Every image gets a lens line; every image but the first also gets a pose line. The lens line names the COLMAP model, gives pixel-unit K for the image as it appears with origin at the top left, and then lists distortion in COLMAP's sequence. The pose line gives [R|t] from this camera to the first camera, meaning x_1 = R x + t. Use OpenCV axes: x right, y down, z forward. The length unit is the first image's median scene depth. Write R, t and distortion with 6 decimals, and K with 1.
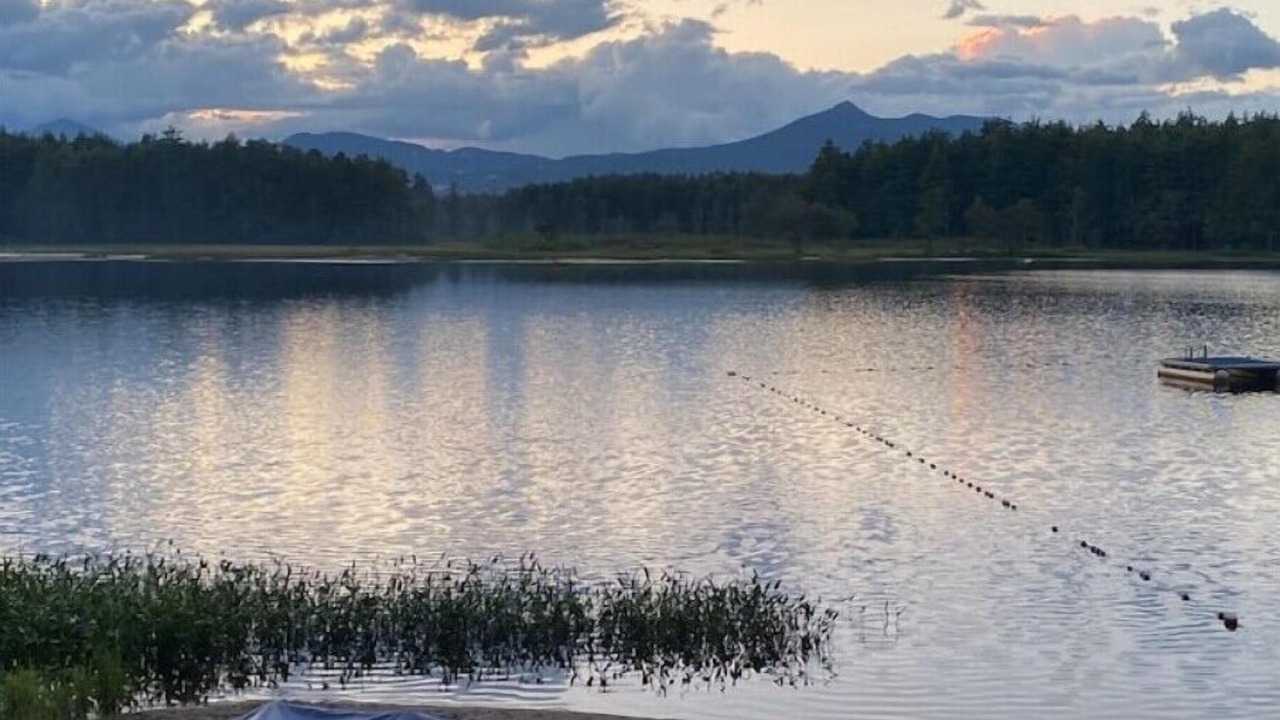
lens RADIAL K [[1056.1, 0, 640.0], [0, 1056.1, 360.0], [0, 0, 1]] dist [-0.009500, -0.004235]
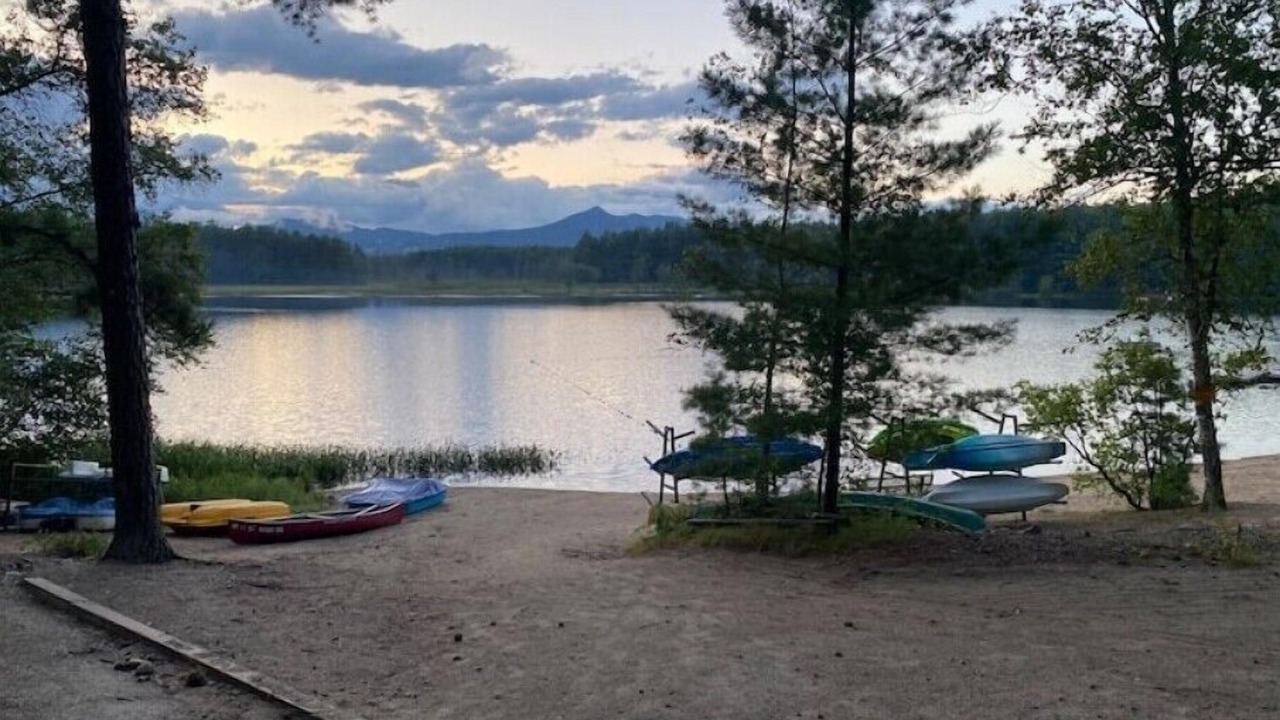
lens RADIAL K [[872.6, 0, 640.0], [0, 872.6, 360.0], [0, 0, 1]] dist [-0.001252, -0.000400]
pose [[0.983042, -0.015245, 0.182743, -0.014031], [0.006727, 0.998866, 0.047139, -0.050714], [-0.183255, -0.045110, 0.982030, -0.551404]]
